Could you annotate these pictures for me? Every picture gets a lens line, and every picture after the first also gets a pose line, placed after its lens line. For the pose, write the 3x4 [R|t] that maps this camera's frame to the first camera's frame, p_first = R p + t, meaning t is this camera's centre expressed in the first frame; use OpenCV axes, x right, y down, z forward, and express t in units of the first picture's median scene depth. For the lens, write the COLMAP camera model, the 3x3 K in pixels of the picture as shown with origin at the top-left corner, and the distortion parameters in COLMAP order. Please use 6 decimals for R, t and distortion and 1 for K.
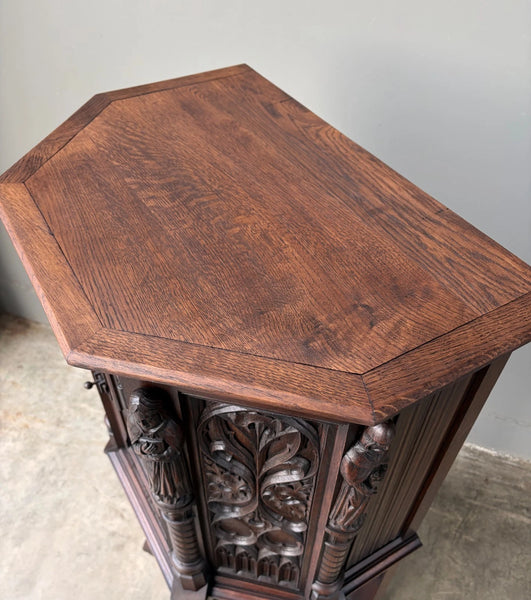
lens RADIAL K [[557.7, 0, 265.5], [0, 557.7, 300.0], [0, 0, 1]] dist [-0.038392, -0.001187]
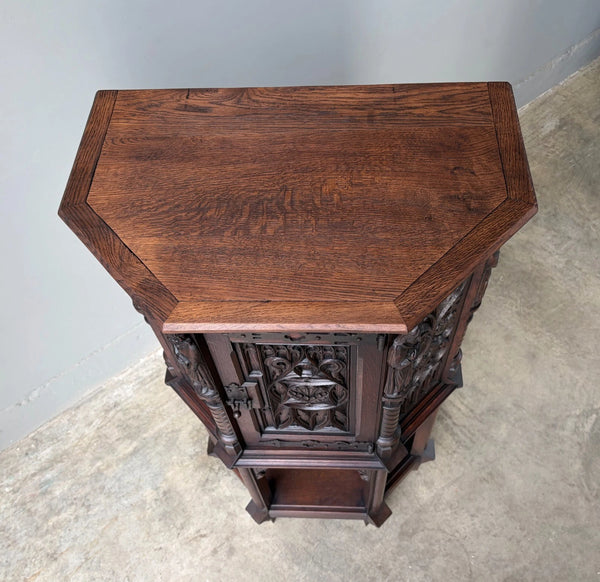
lens RADIAL K [[632.6, 0, 304.7], [0, 632.6, 270.6], [0, 0, 1]] dist [-0.007377, 0.000600]
pose [[0.555986, -0.718622, 0.417686, -0.736776], [0.636964, 0.691205, 0.341339, -0.493016], [-0.534001, 0.076271, 0.842037, -0.153877]]
